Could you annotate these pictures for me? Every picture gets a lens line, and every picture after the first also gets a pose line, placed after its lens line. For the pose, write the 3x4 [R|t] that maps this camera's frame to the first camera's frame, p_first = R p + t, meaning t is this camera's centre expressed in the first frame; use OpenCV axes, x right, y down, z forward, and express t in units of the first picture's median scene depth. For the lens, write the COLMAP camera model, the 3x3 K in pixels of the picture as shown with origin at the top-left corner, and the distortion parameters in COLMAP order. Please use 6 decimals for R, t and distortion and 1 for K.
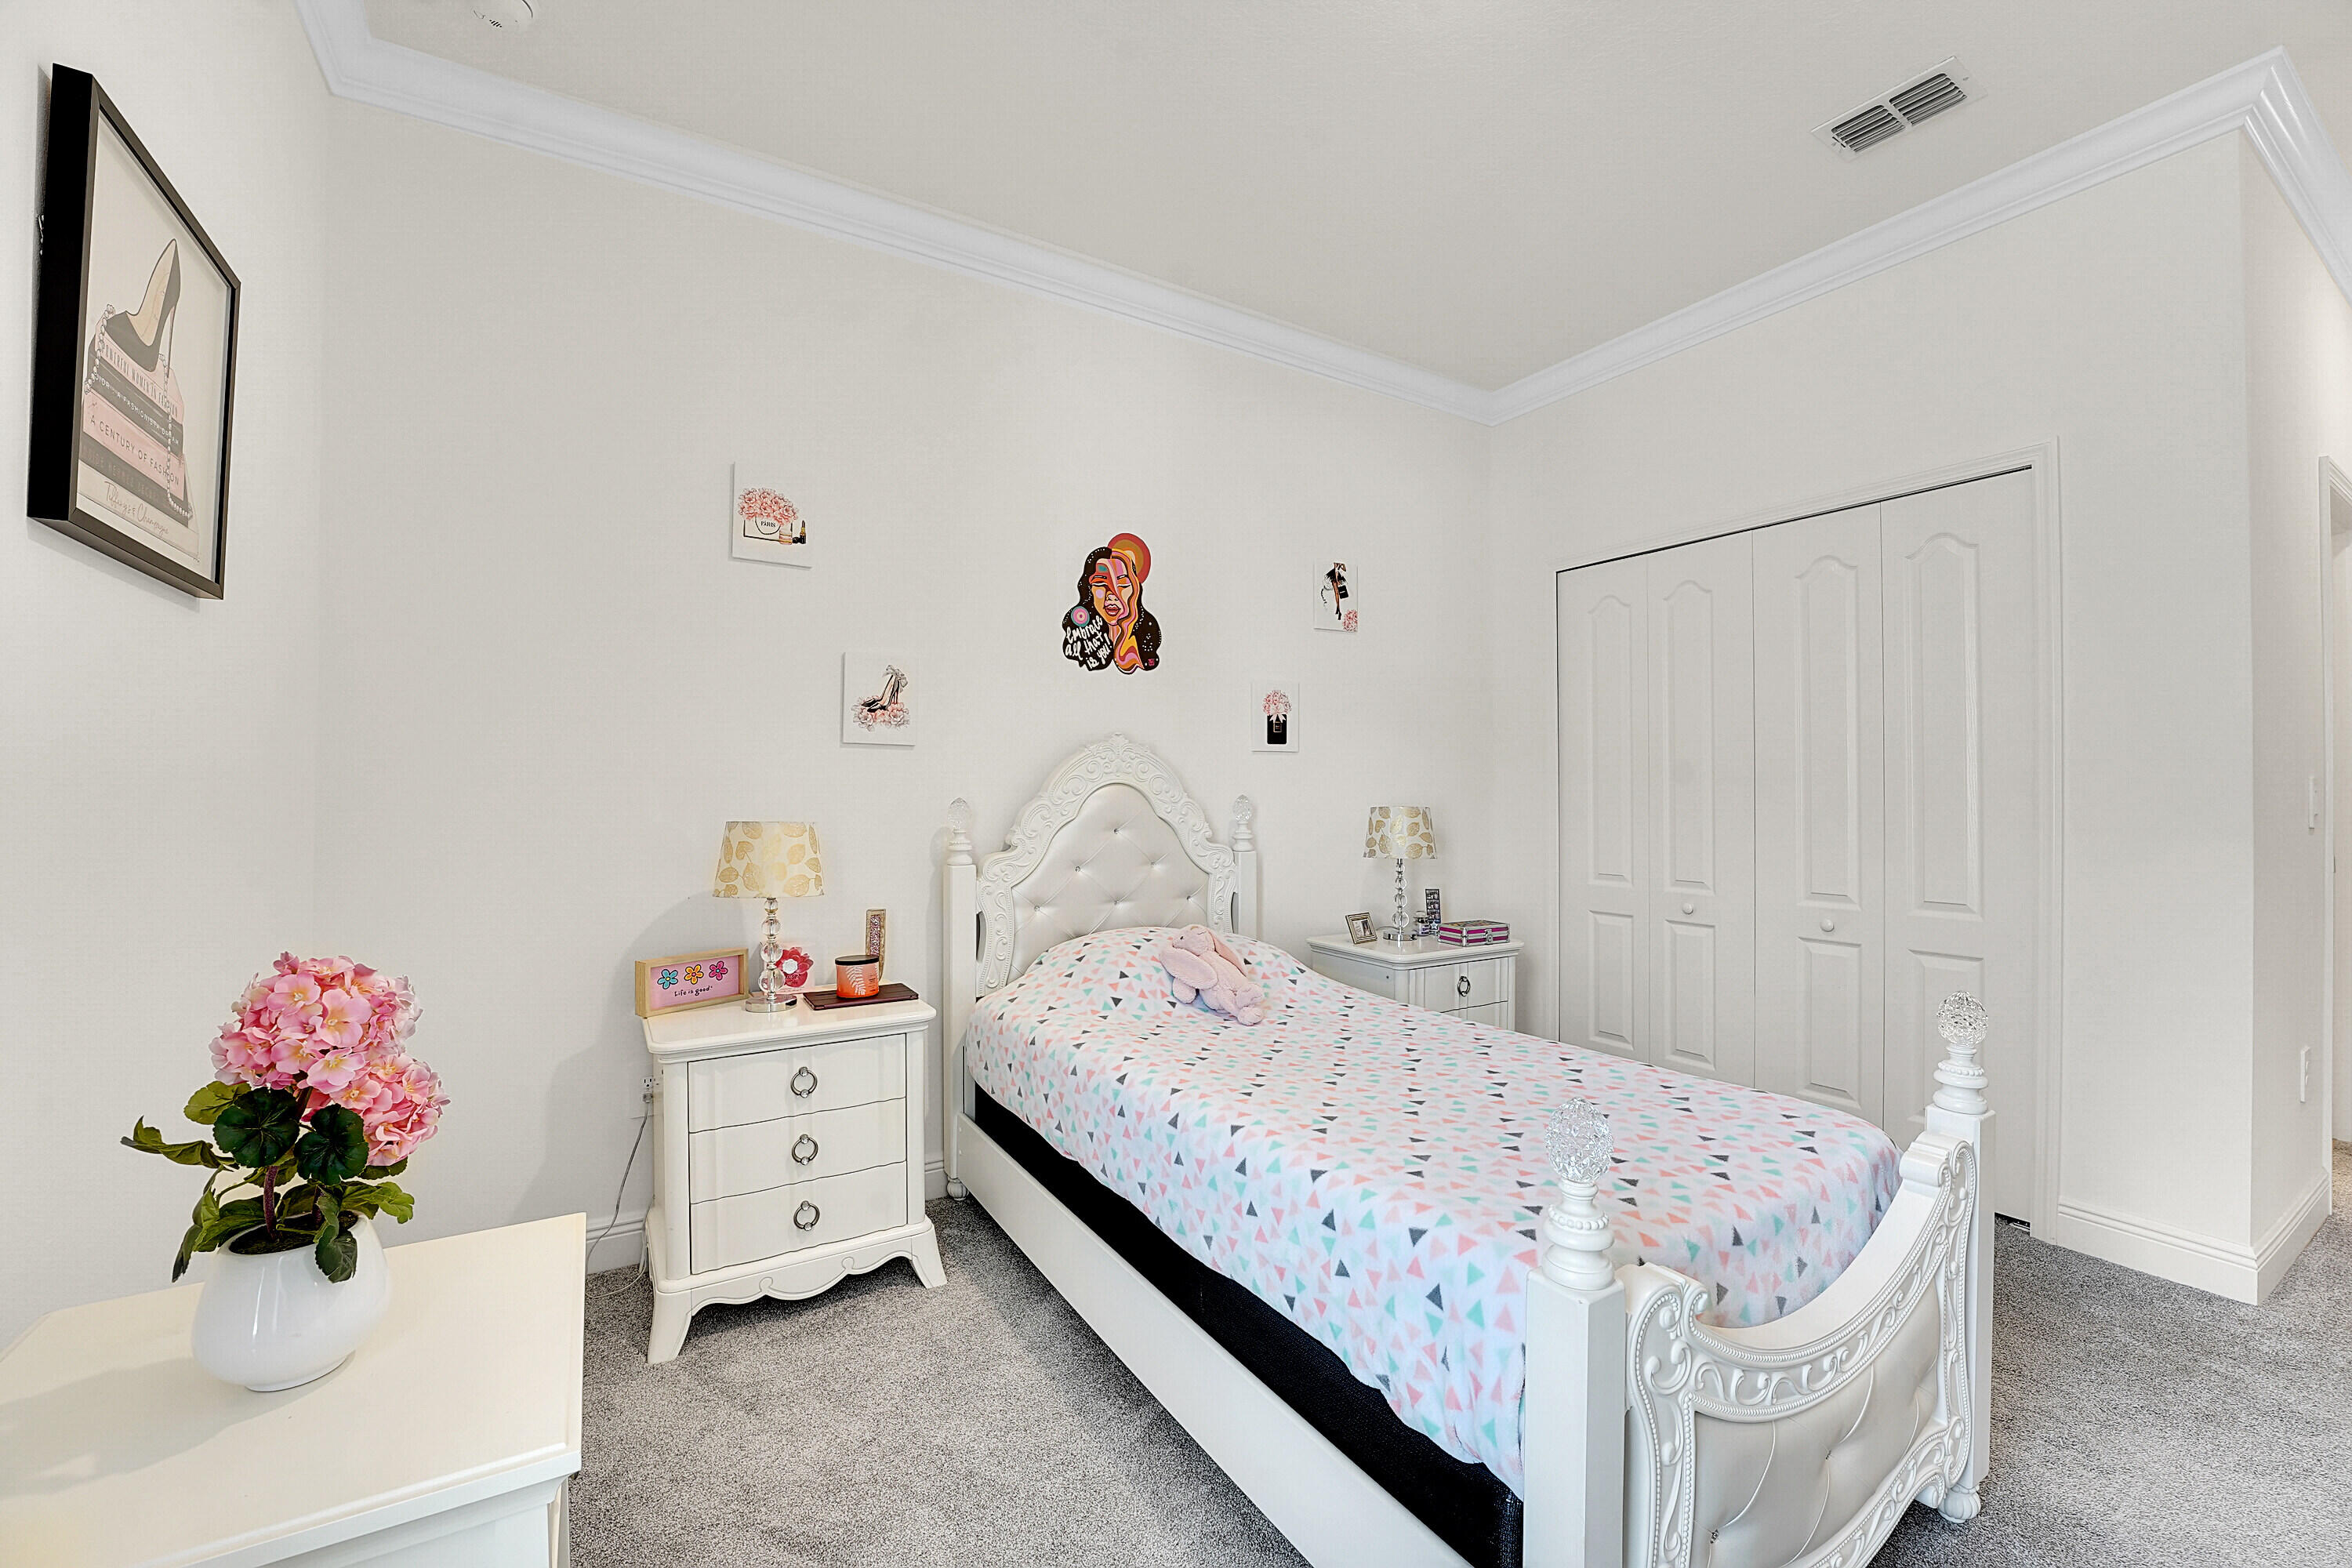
lens RADIAL K [[913.2, 0, 1164.2], [0, 913.2, 796.5], [0, 0, 1]] dist [-0.011435, 0.000075]
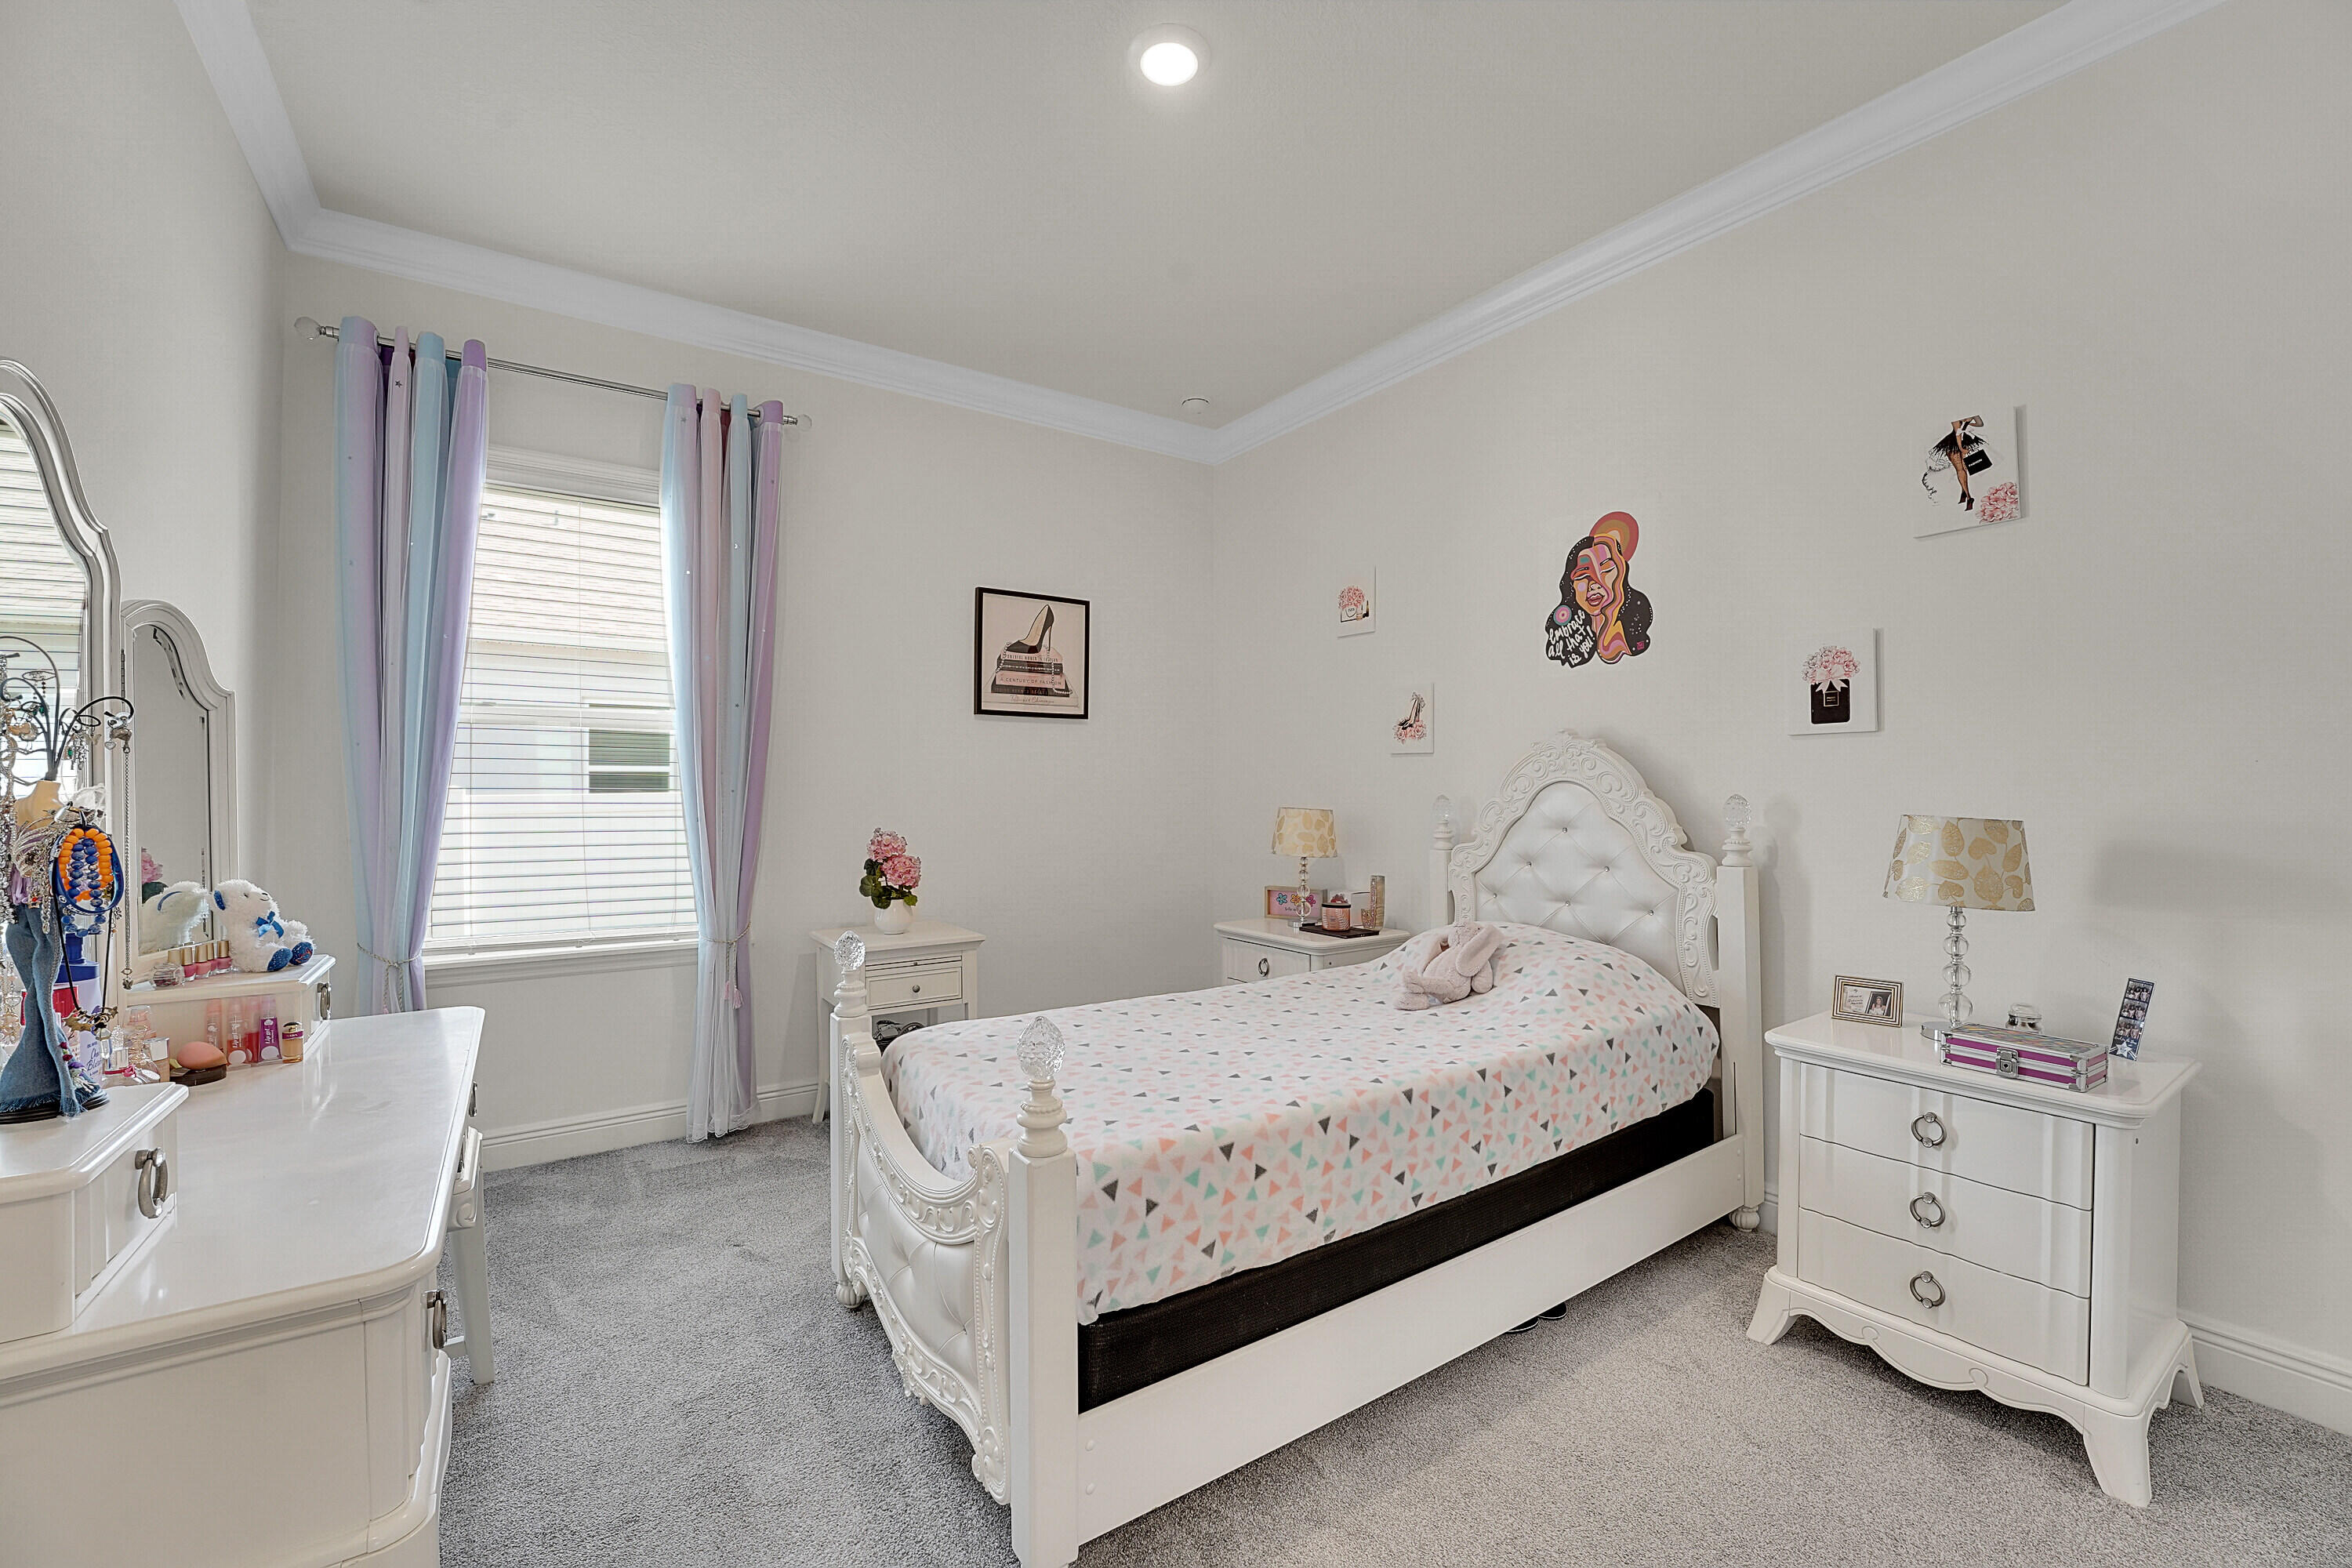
lens RADIAL K [[952.8, 0, 1166.7], [0, 952.8, 778.9], [0, 0, 1]] dist [-0.025988, 0.002010]
pose [[0.065867, -0.007840, -0.997798, 0.894276], [-0.004487, 0.999957, -0.008153, -0.006859], [0.997818, 0.005014, 0.065829, 0.485568]]
